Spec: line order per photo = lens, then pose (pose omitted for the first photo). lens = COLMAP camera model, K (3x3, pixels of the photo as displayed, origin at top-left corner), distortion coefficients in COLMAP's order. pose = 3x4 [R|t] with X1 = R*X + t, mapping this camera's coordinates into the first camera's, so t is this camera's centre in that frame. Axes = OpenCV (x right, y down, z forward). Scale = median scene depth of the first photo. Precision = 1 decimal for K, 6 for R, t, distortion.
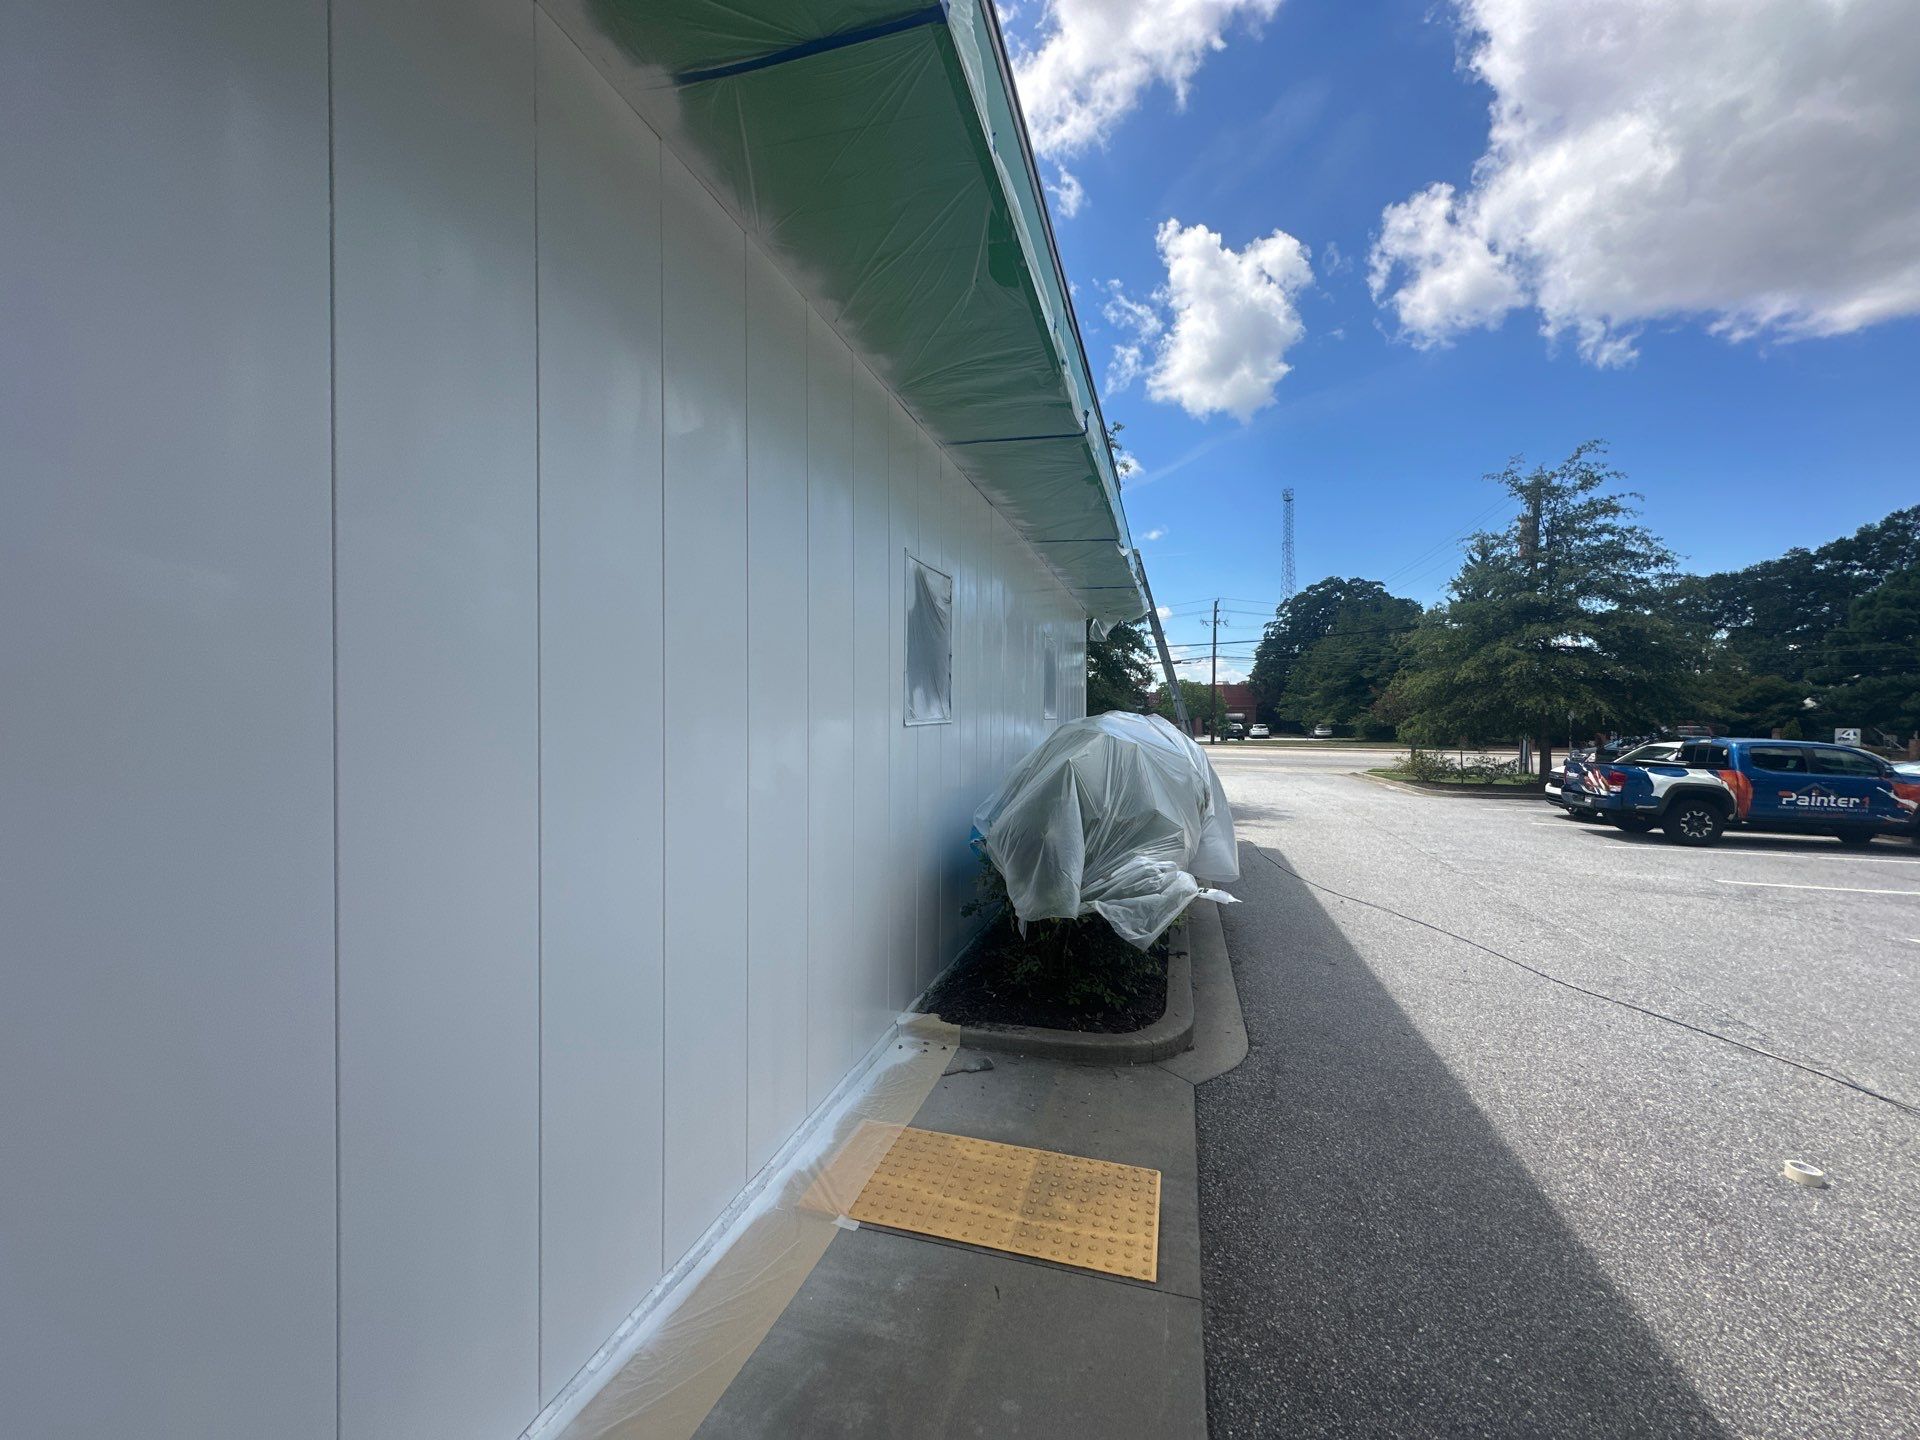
lens RADIAL K [[762.2, 0, 956.0], [0, 762.2, 718.2], [0, 0, 1]] dist [-0.001774, -0.000230]
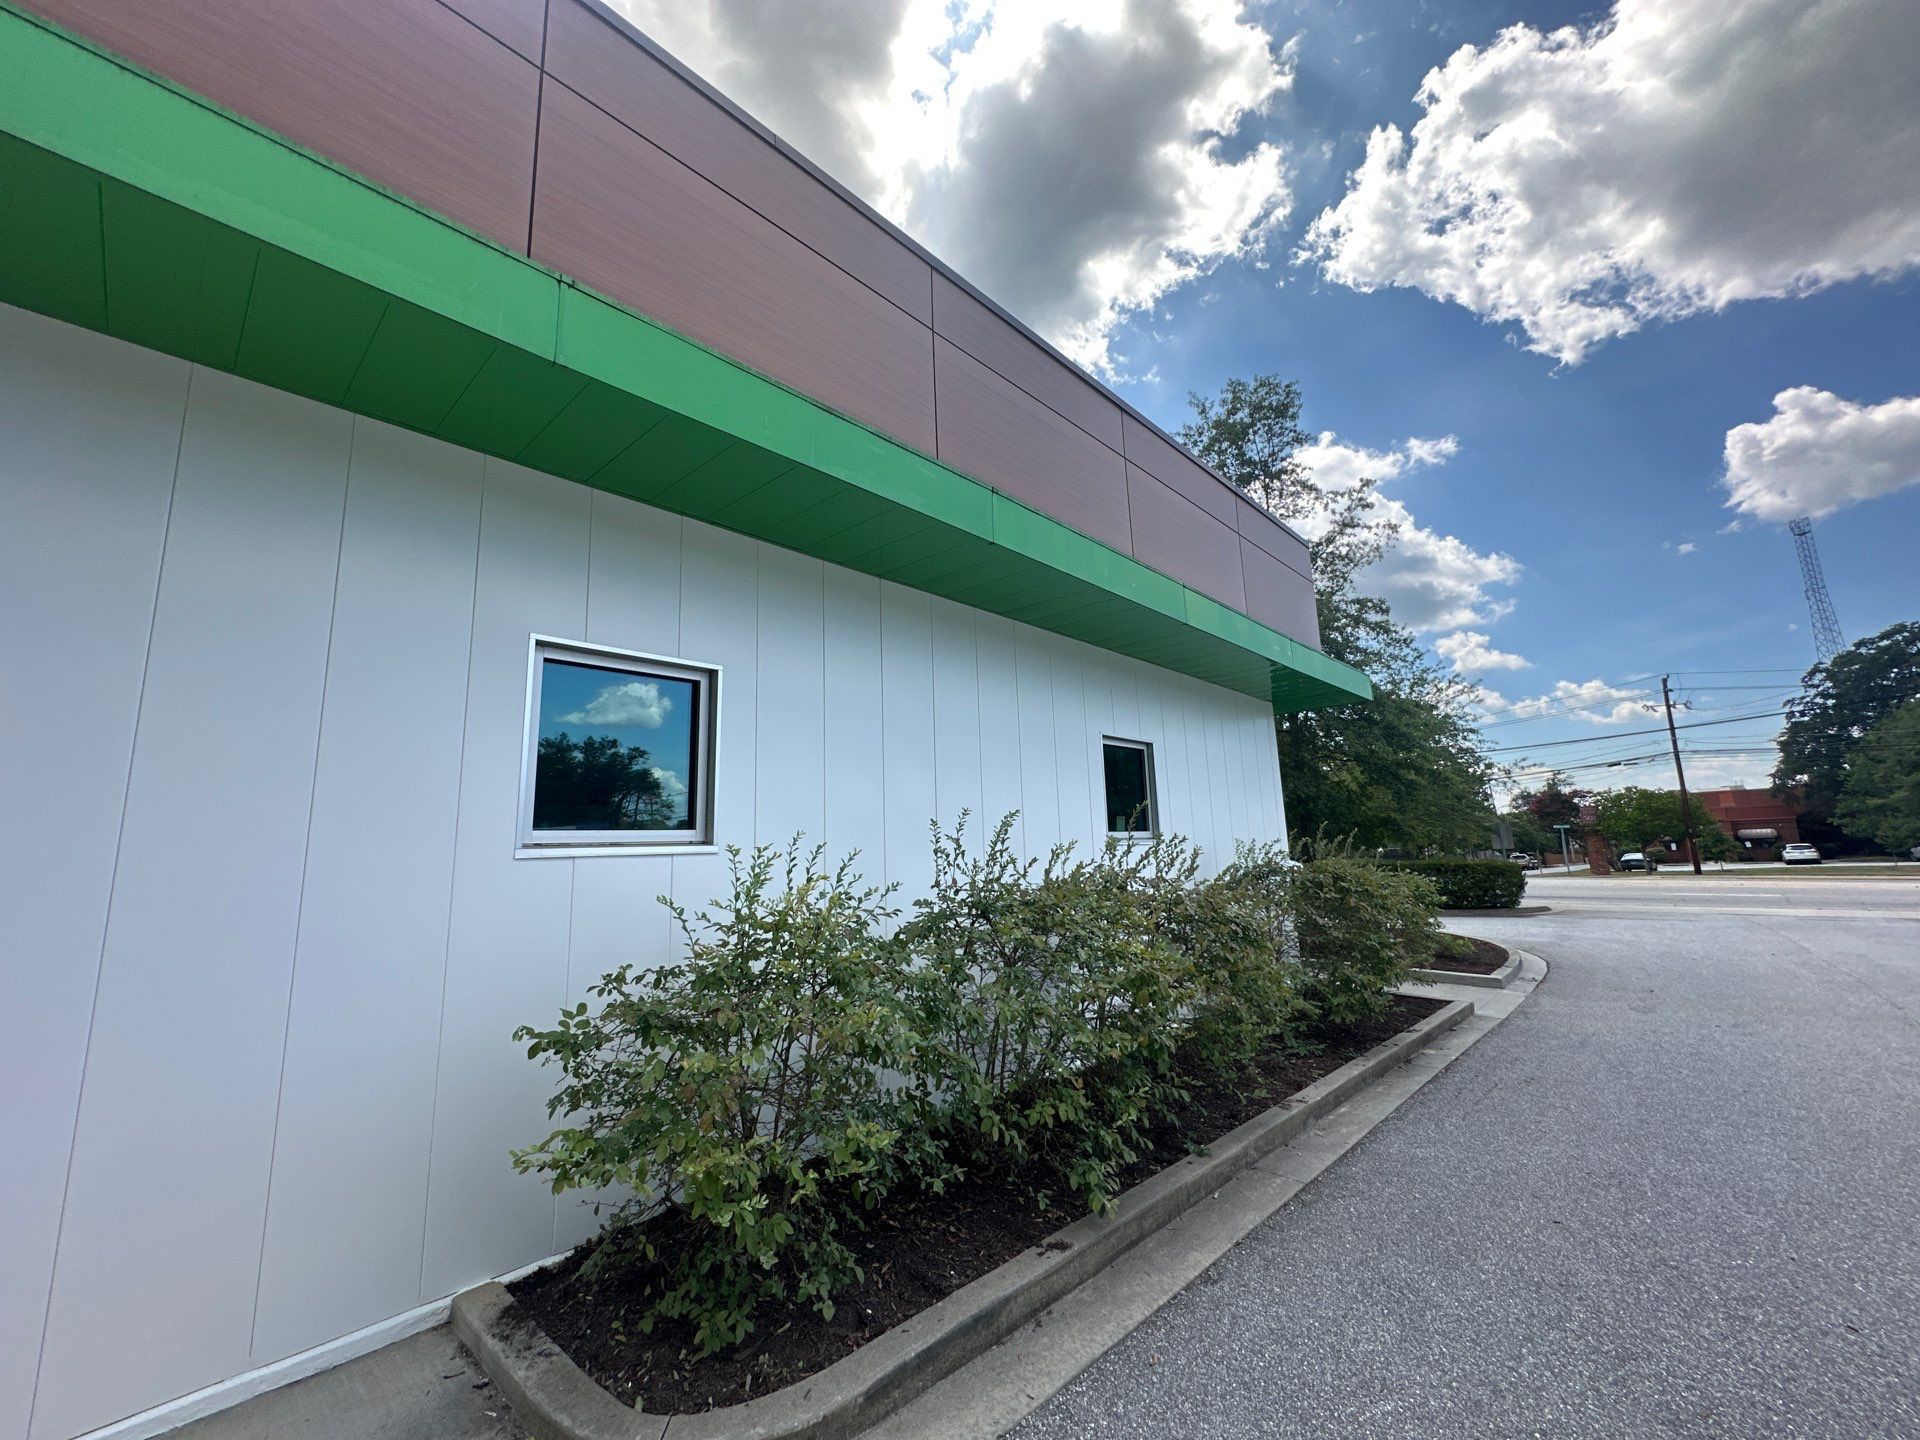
lens RADIAL K [[762.2, 0, 953.2], [0, 762.2, 720.8], [0, 0, 1]] dist [-0.001774, -0.000230]
pose [[0.888770, -0.115721, -0.443504, 0.403383], [0.034249, 0.981666, -0.187507, 0.019003], [0.457071, 0.151461, 0.876439, 0.306542]]
